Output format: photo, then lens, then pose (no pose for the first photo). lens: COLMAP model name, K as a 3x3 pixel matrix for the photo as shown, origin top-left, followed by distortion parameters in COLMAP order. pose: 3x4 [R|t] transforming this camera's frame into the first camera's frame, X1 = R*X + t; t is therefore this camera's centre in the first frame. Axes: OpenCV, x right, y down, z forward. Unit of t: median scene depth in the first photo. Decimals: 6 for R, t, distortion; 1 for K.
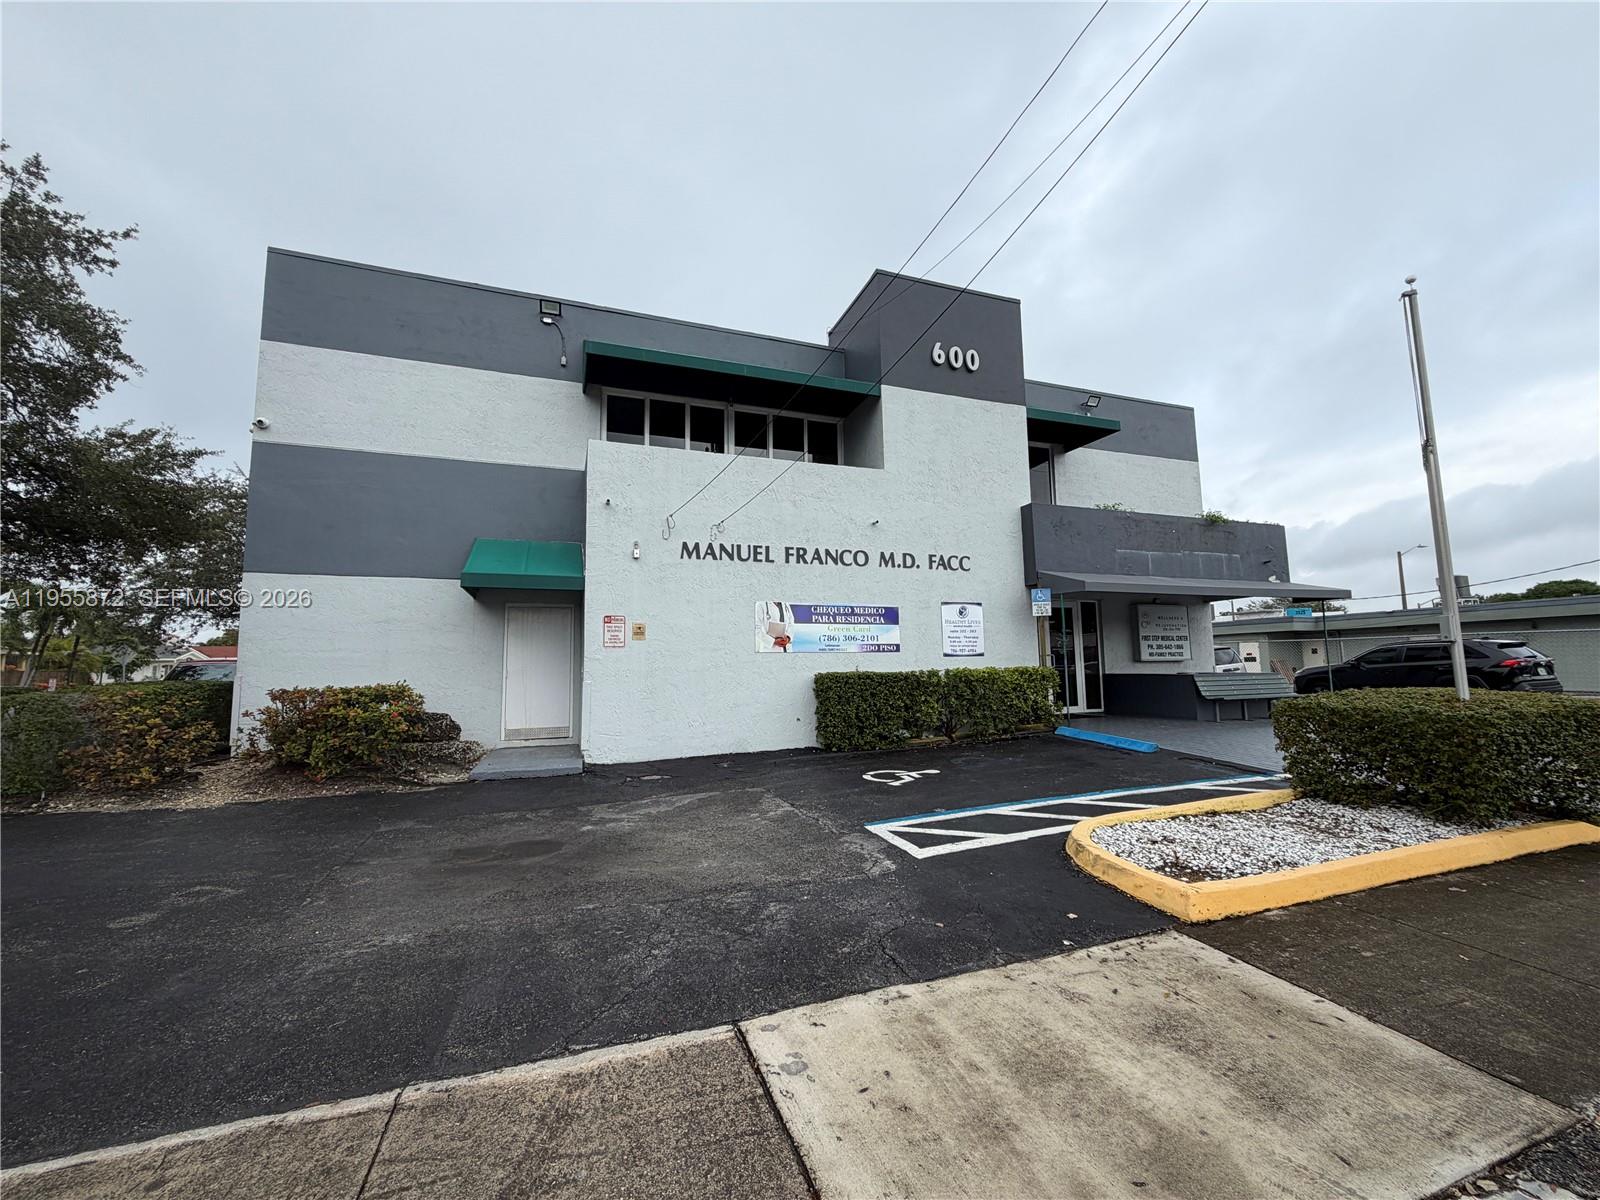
lens RADIAL K [[631.4, 0, 801.1], [0, 631.4, 600.3], [0, 0, 1]] dist [-0.000641, 0.000008]
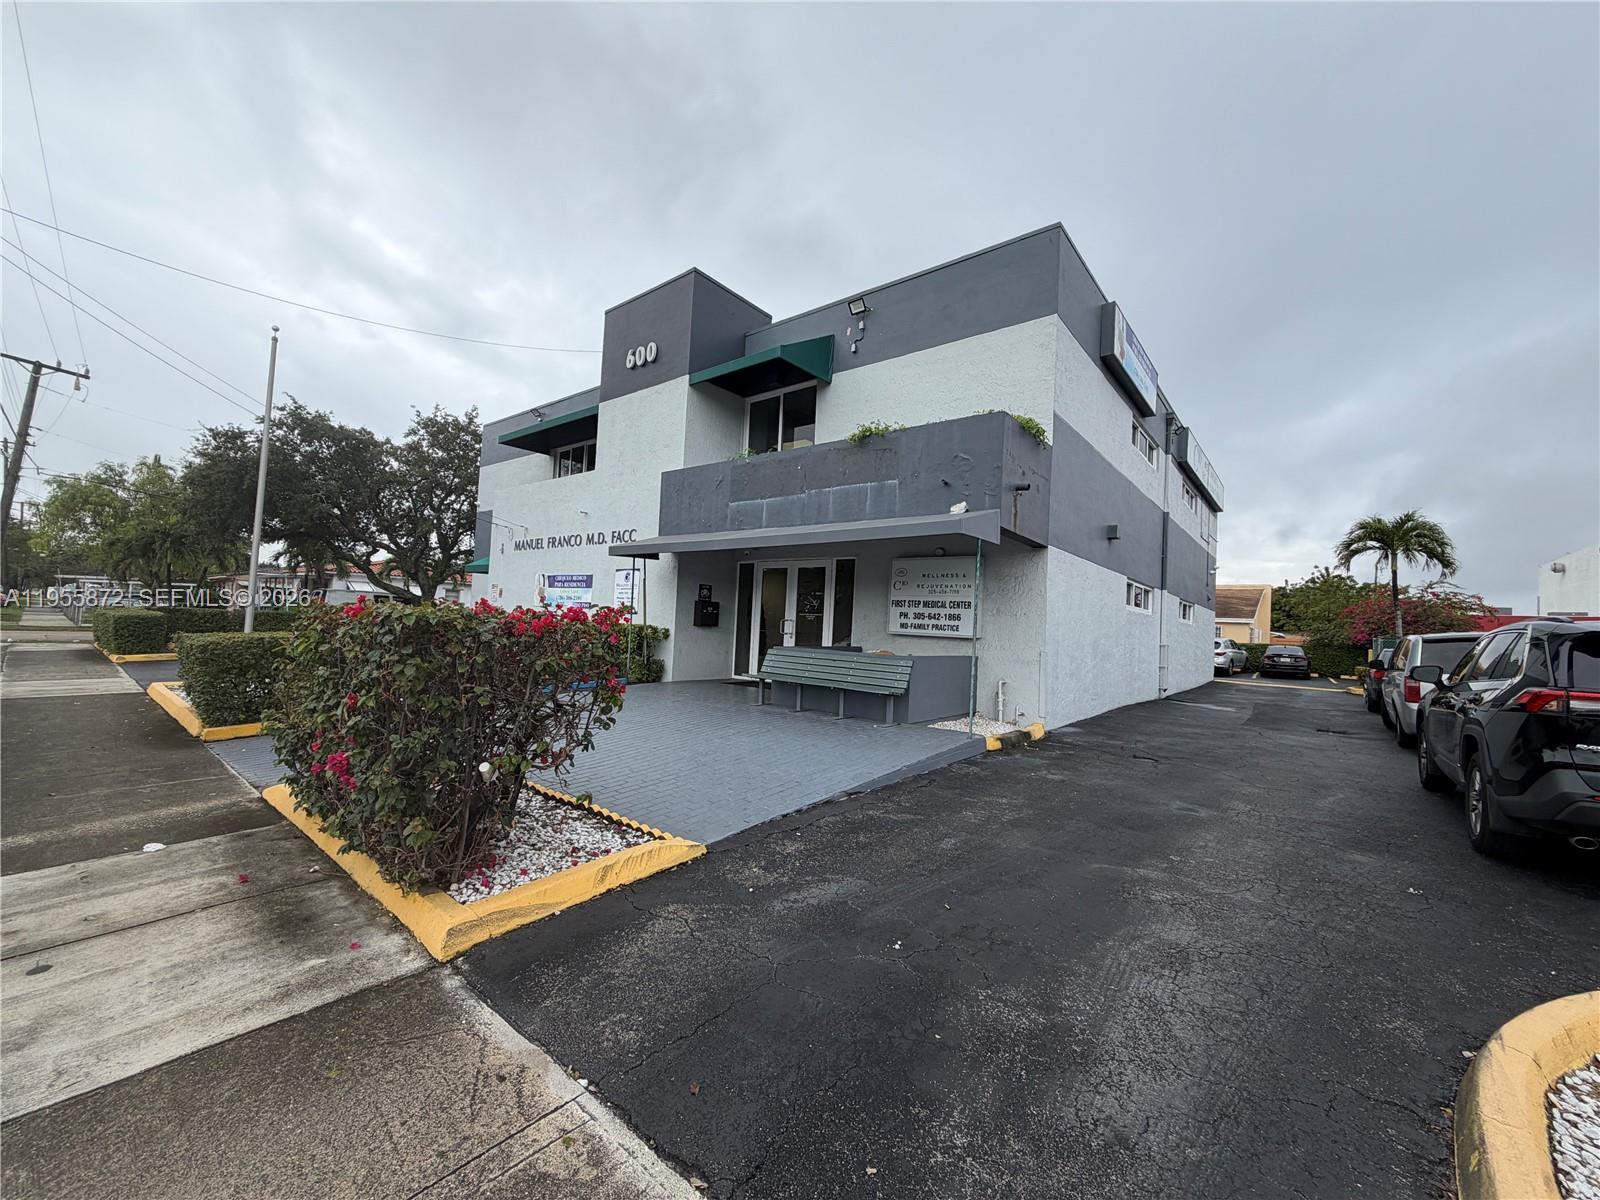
lens RADIAL K [[631.4, 0, 798.7], [0, 631.4, 595.0], [0, 0, 1]] dist [-0.000641, 0.000008]
pose [[0.510152, 0.001160, -0.860083, 1.490449], [0.036050, 0.999091, 0.022731, 0.038286], [0.859328, -0.042602, 0.509647, 0.690397]]
